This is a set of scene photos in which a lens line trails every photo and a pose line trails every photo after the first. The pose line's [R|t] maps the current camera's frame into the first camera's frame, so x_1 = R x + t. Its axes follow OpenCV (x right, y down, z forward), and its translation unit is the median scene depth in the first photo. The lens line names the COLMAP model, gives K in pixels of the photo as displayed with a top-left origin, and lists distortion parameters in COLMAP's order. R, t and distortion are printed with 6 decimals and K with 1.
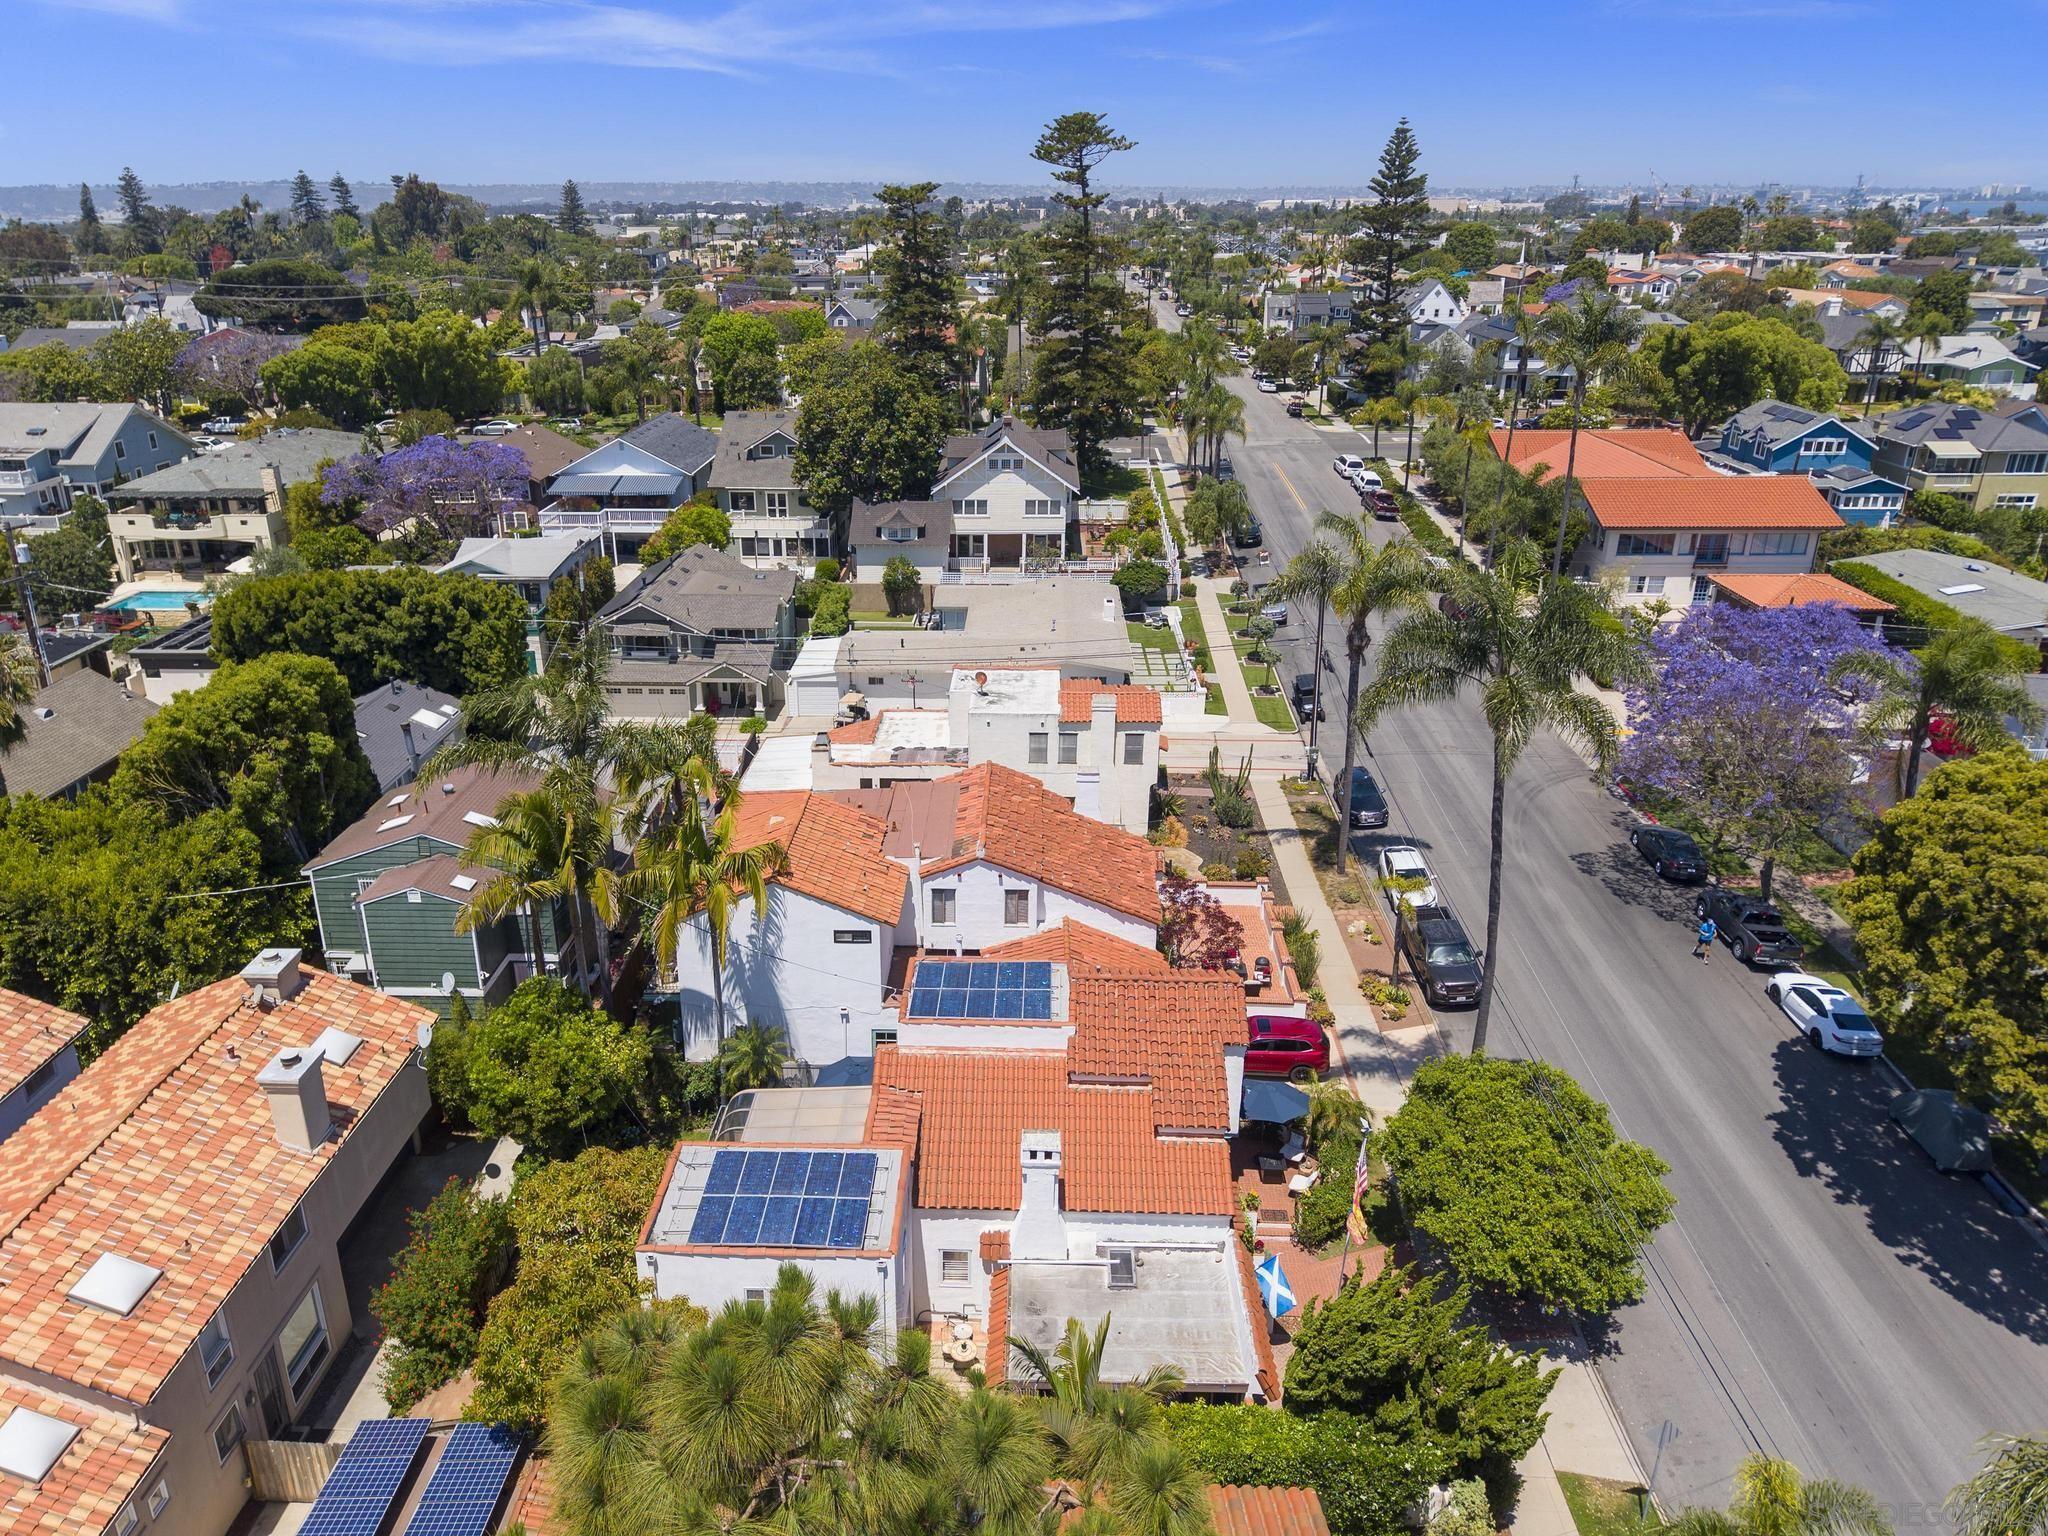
lens RADIAL K [[1382.1, 0, 986.5], [0, 1382.1, 786.7], [0, 0, 1]] dist [0.030534, -0.031243]
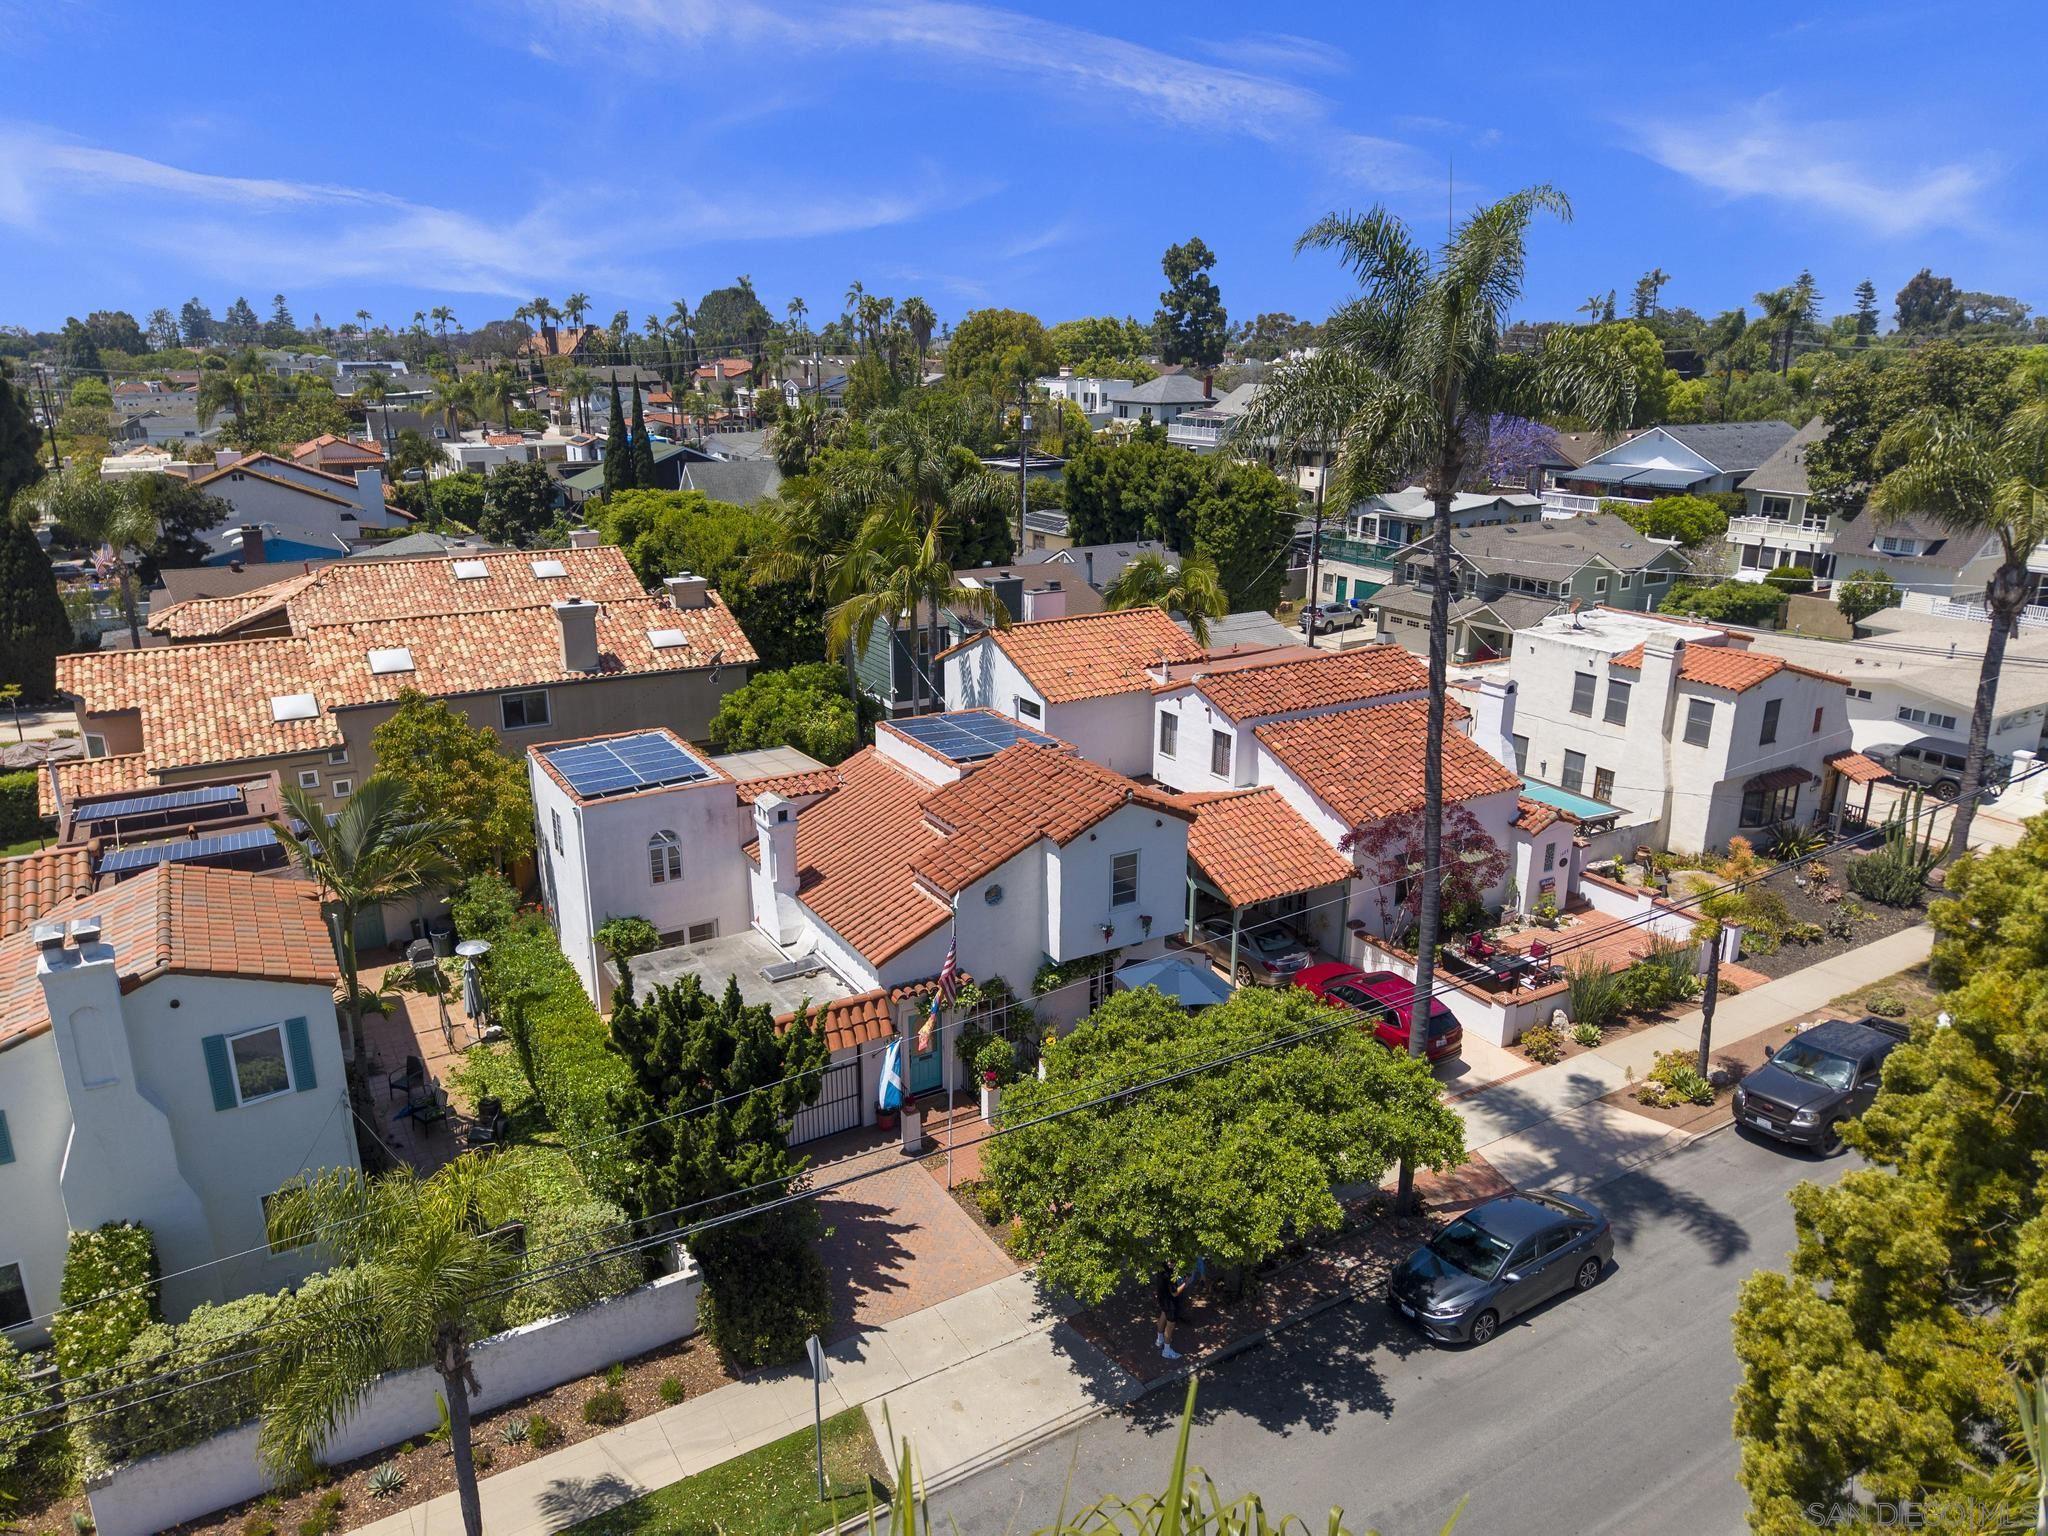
lens RADIAL K [[1382.1, 0, 1017.2], [0, 1382.1, 764.5], [0, 0, 1]] dist [0.030534, -0.031243]
pose [[0.543439, 0.247680, -0.802078, 0.390985], [-0.327545, 0.942308, 0.069058, 0.045900], [0.772909, 0.225188, 0.593213, 0.237544]]
